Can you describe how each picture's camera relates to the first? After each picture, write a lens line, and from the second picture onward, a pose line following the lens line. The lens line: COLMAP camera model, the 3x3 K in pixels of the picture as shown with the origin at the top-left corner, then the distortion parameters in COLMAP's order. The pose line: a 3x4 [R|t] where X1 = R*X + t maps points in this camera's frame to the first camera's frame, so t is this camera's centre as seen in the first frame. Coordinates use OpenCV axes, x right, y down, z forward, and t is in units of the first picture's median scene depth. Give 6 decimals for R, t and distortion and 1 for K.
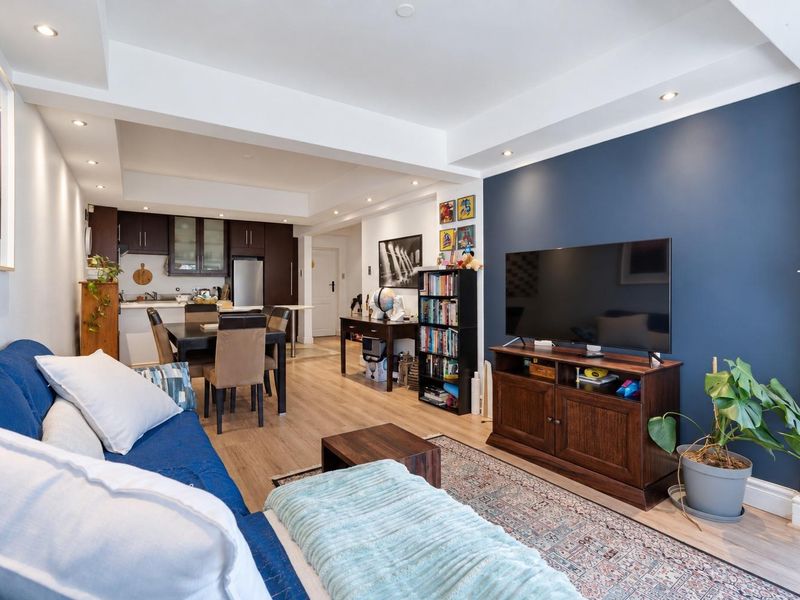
lens RADIAL K [[399.3, 0, 374.5], [0, 399.3, 290.1], [0, 0, 1]] dist [-0.010791, 0.003385]
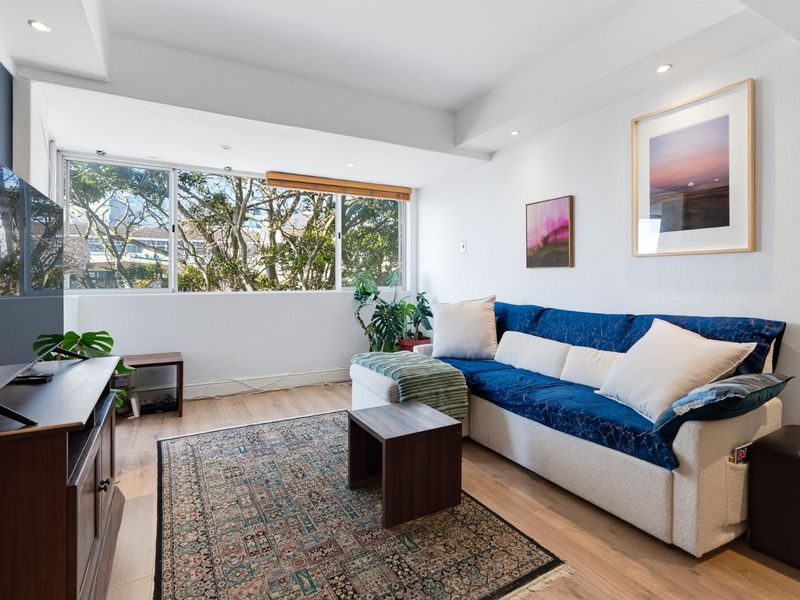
lens RADIAL K [[399.3, 0, 391.1], [0, 399.3, 278.3], [0, 0, 1]] dist [-0.010791, 0.003385]
pose [[-0.998061, -0.000424, 0.062246, -0.012036], [-0.000114, 0.999988, 0.004987, 0.009063], [-0.062247, 0.004970, -0.998048, 1.051644]]
